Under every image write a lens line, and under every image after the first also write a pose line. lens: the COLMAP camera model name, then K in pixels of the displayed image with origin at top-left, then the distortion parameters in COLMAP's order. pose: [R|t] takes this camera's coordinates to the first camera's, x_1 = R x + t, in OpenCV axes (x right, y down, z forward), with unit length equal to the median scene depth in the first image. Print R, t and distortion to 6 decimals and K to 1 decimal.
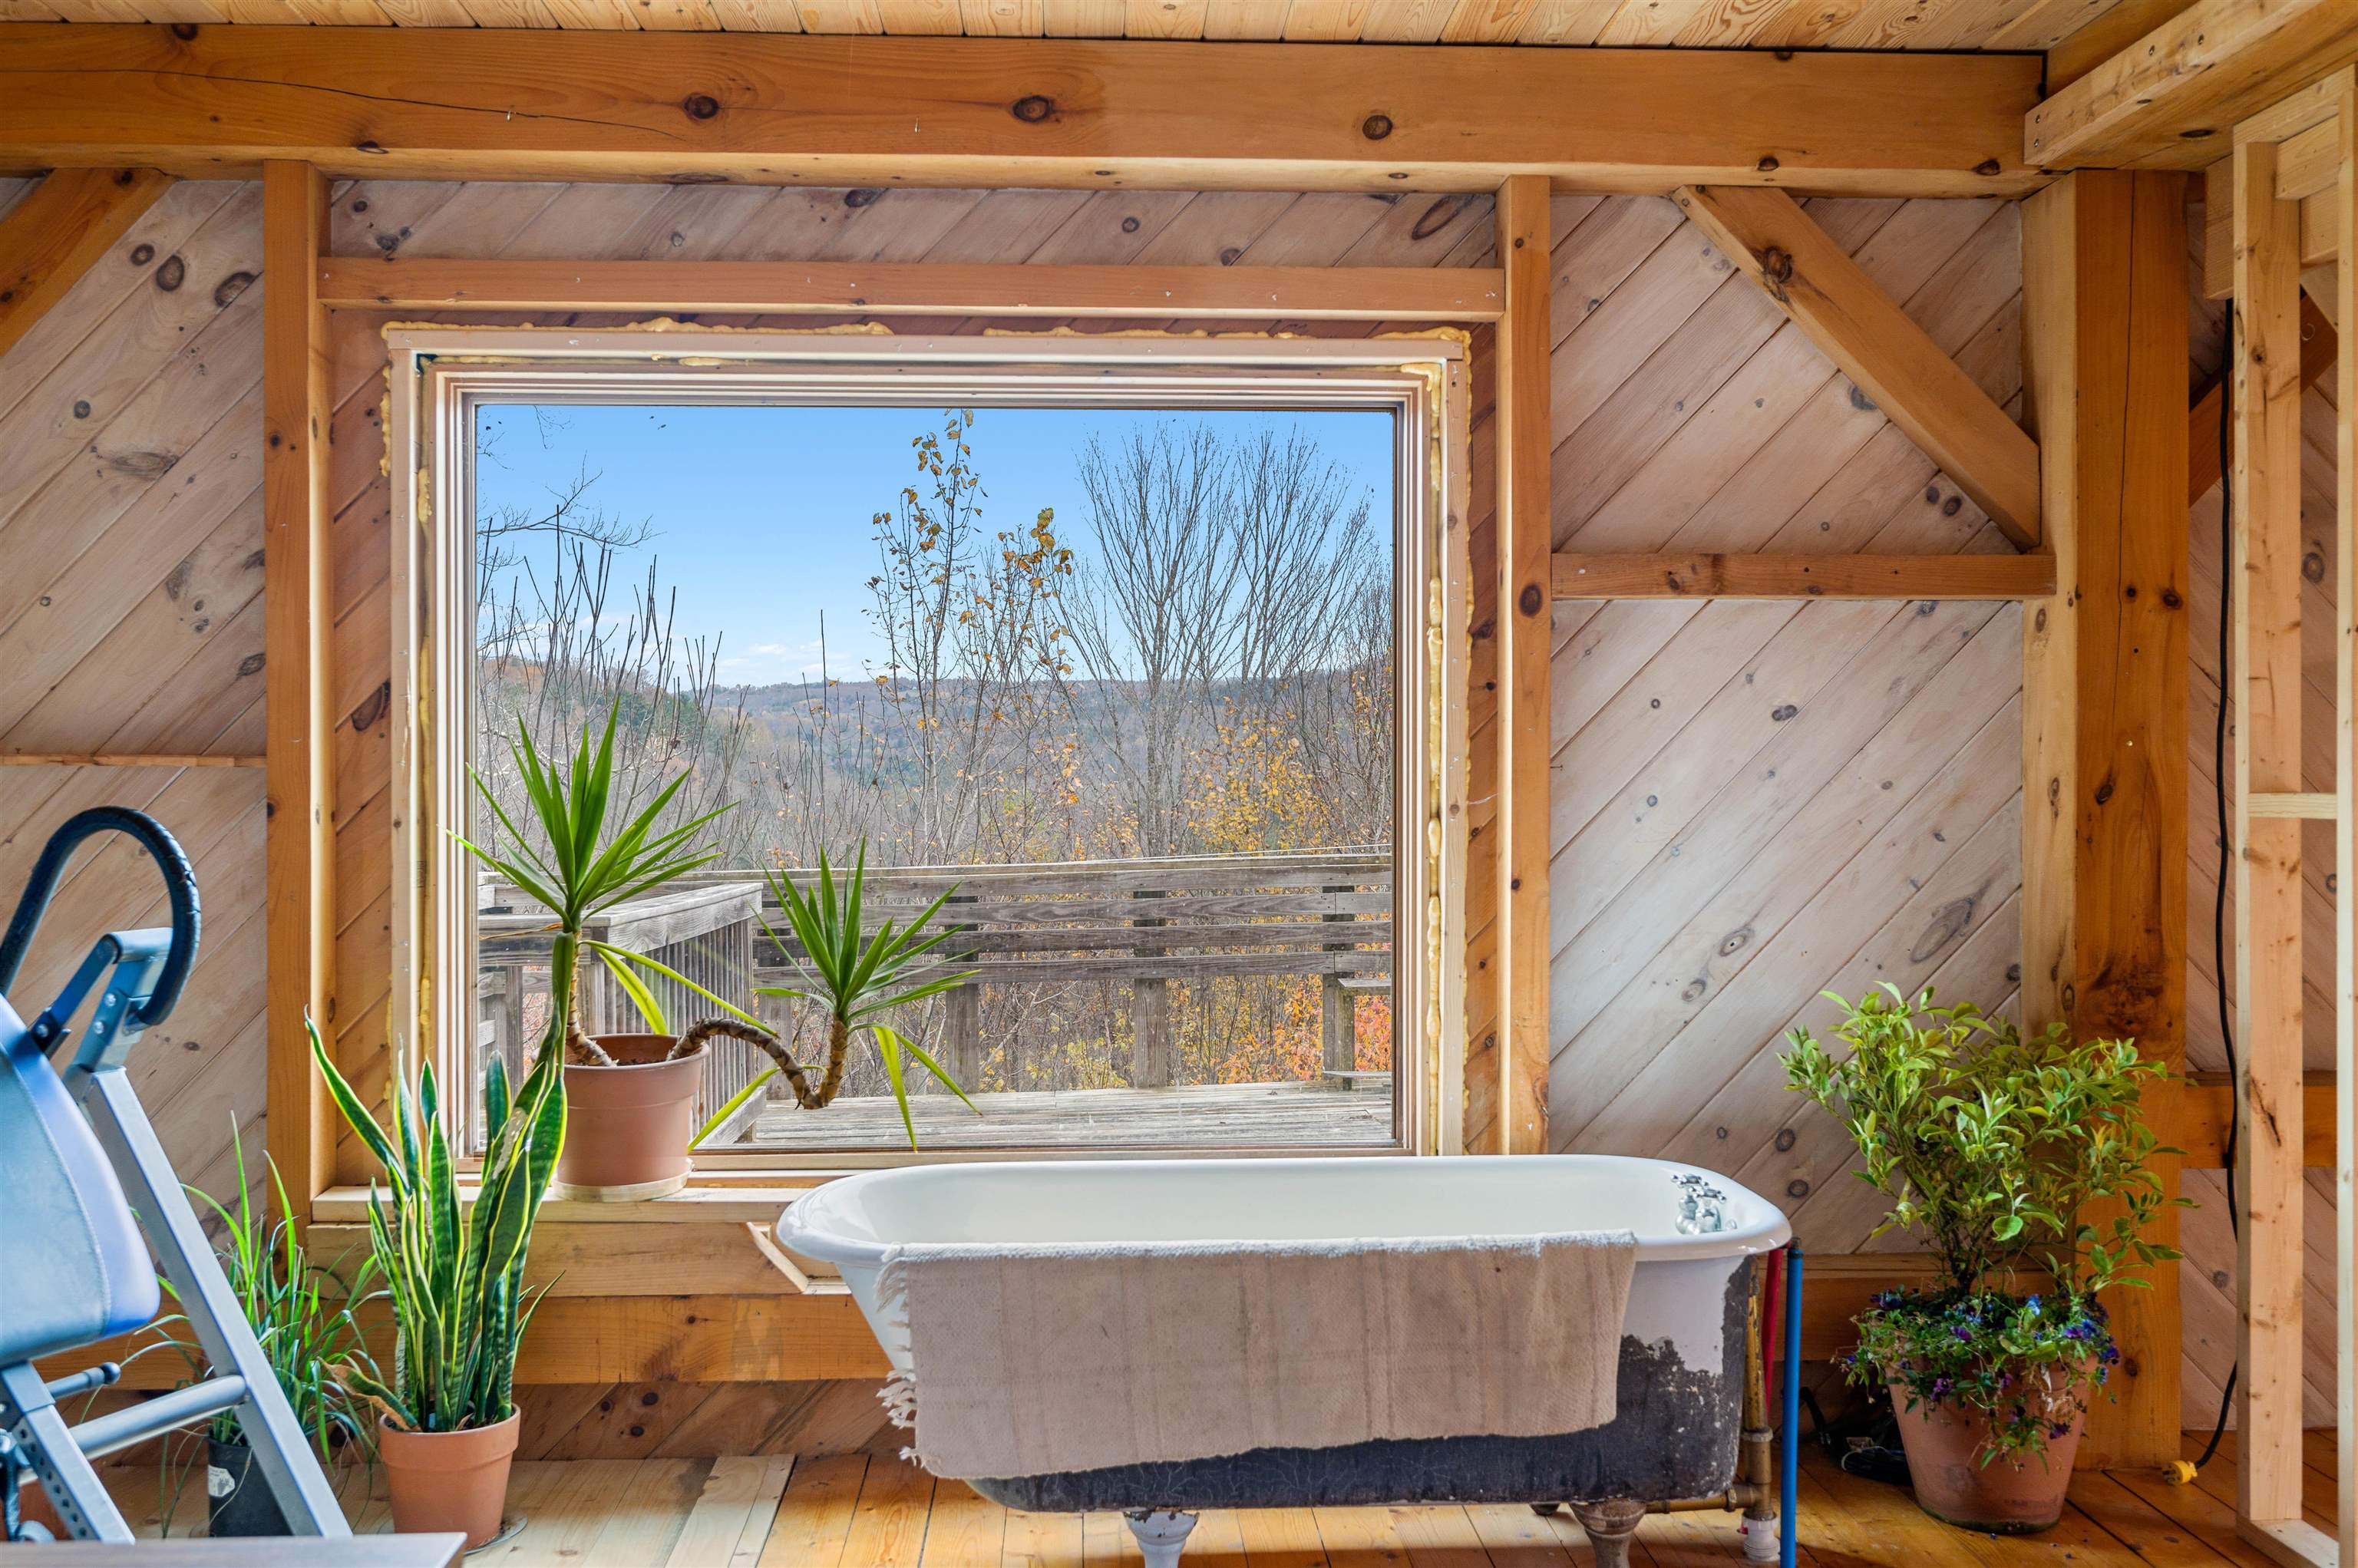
lens RADIAL K [[2030.8, 0, 1177.8], [0, 2030.8, 785.4], [0, 0, 1]] dist [0.004006, 0.001556]
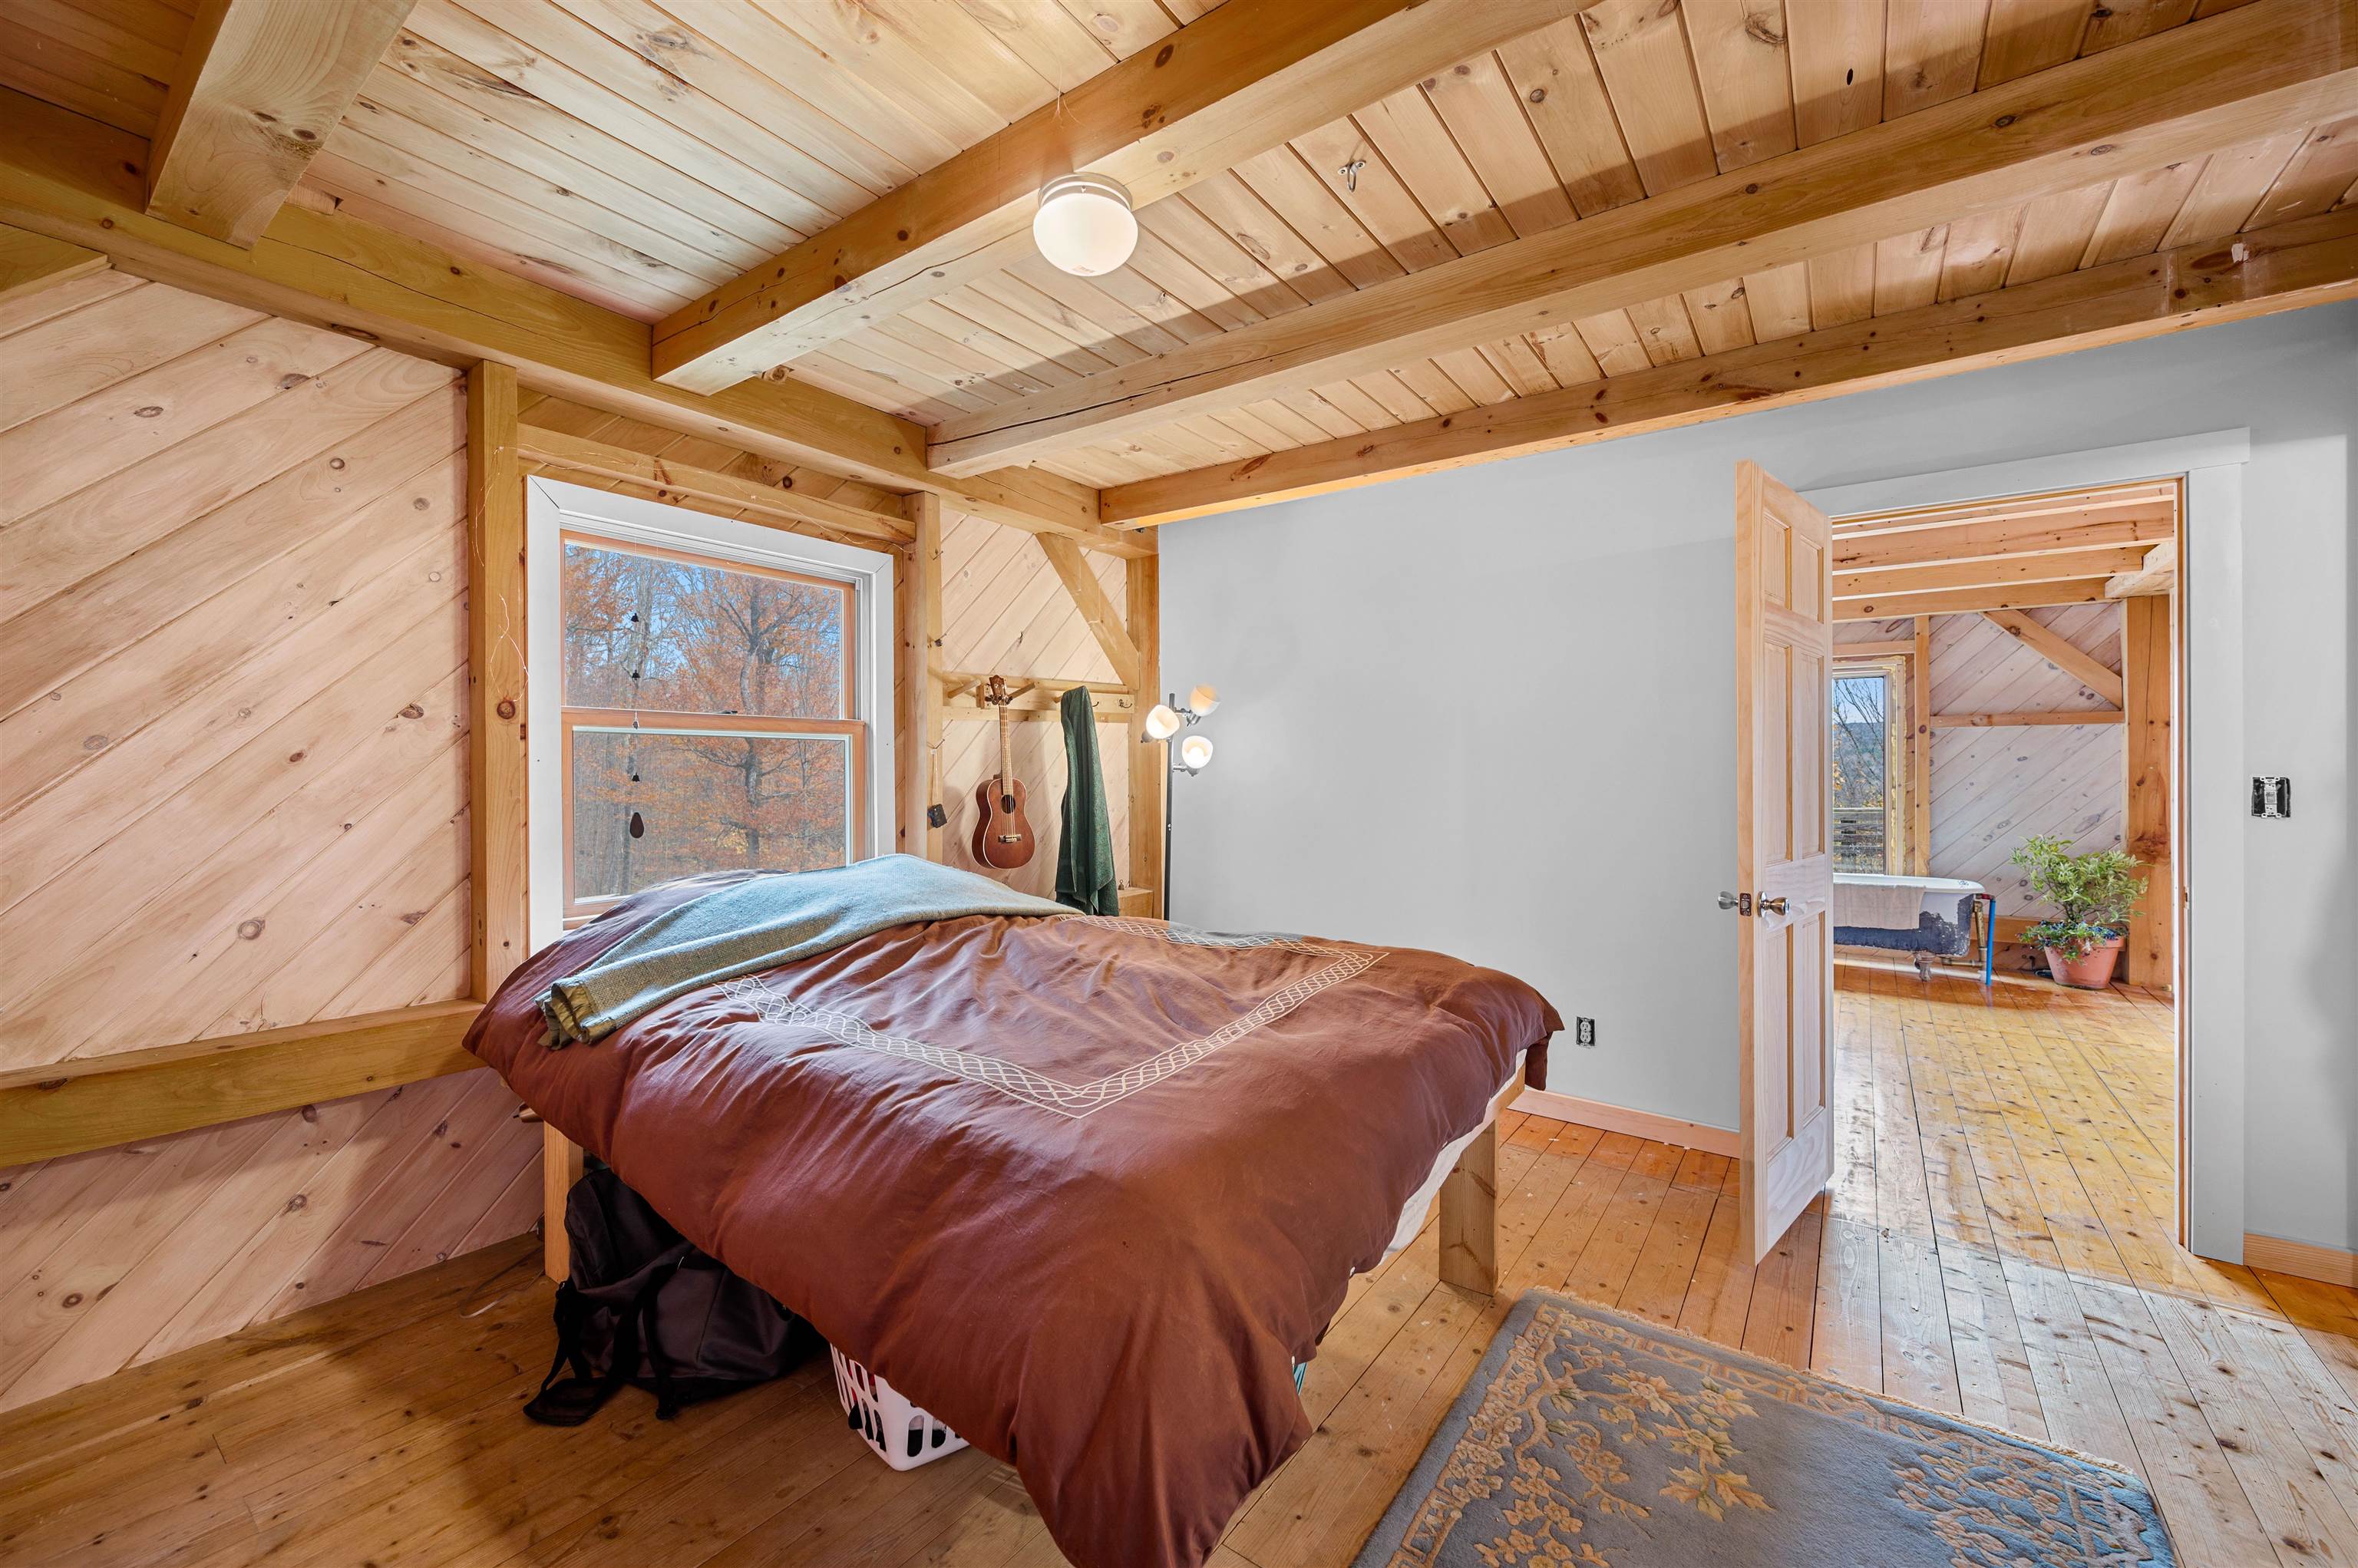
lens RADIAL K [[938.1, 0, 1180.1], [0, 938.1, 766.1], [0, 0, 1]] dist [-0.001322, 0.000581]
pose [[0.772860, -0.003077, -0.634569, 0.213139], [-0.005959, 0.999909, -0.012106, 0.004781], [0.634548, 0.013138, 0.772772, -1.192095]]
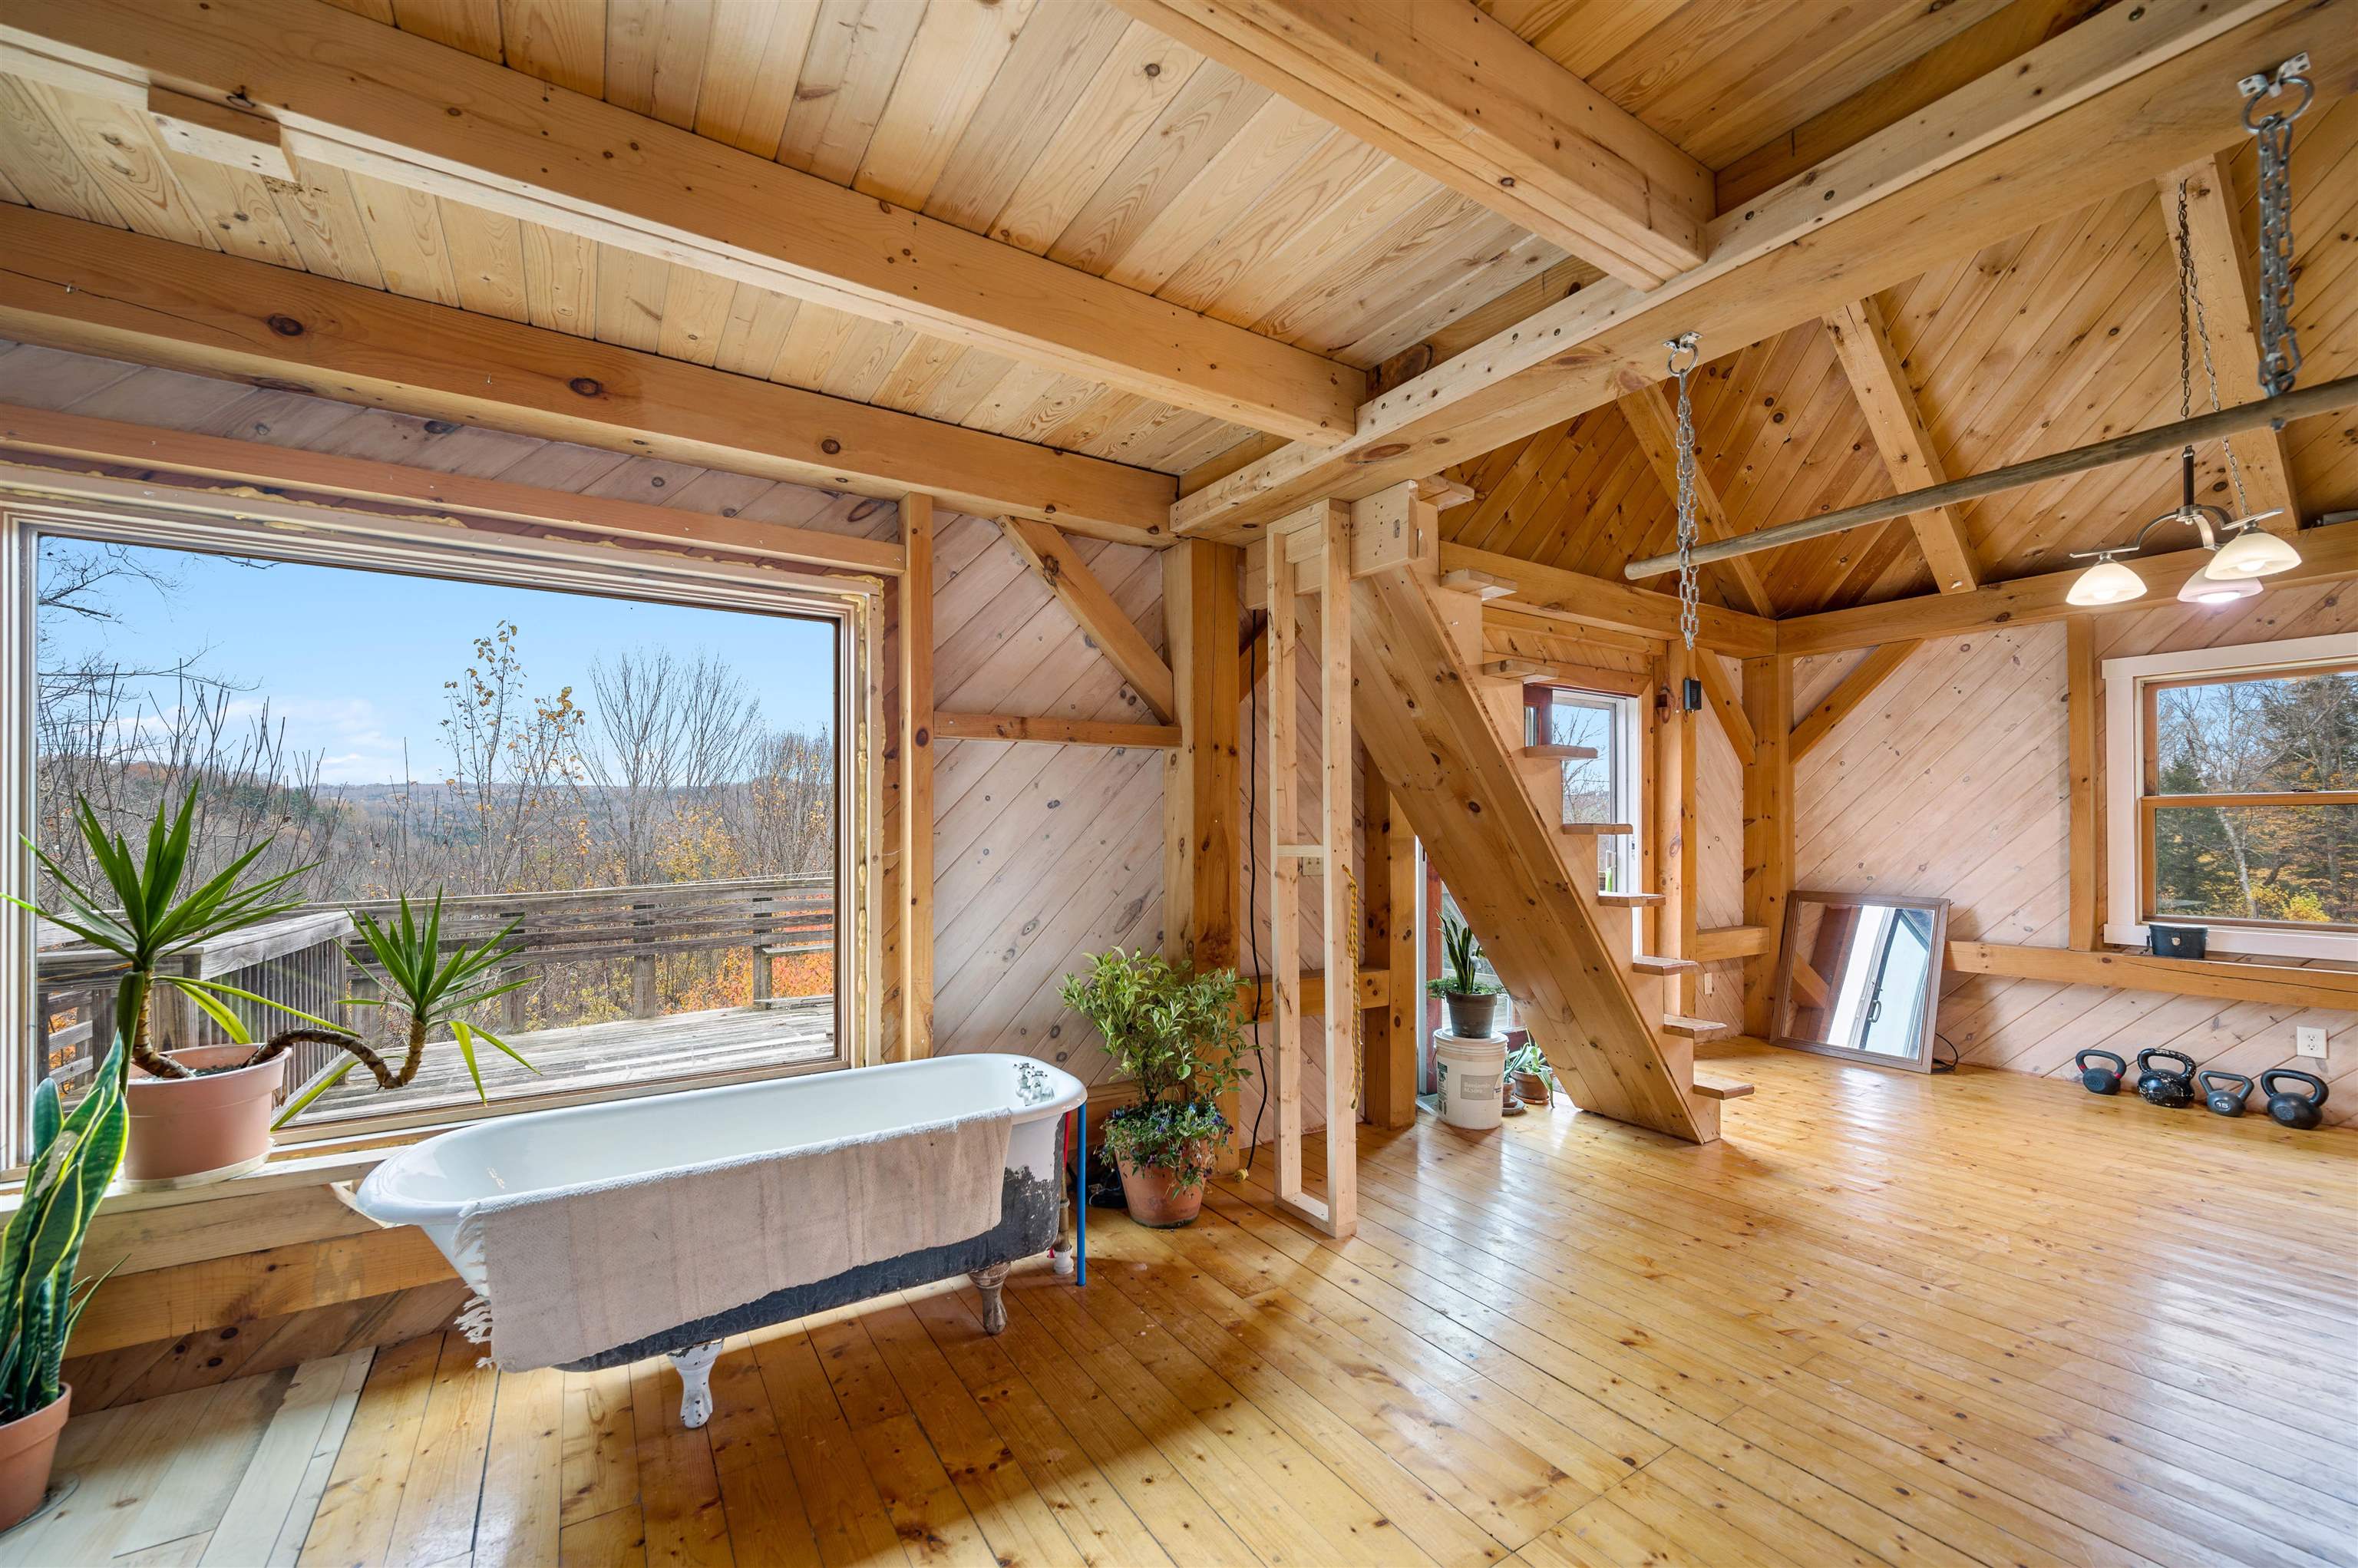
lens RADIAL K [[938.1, 0, 1170.0], [0, 938.1, 828.0], [0, 0, 1]] dist [-0.001322, 0.000581]
pose [[0.872474, -0.000356, 0.488660, -0.033273], [0.006951, 0.999908, -0.011682, -0.002810], [-0.488610, 0.013589, 0.872396, 0.199247]]
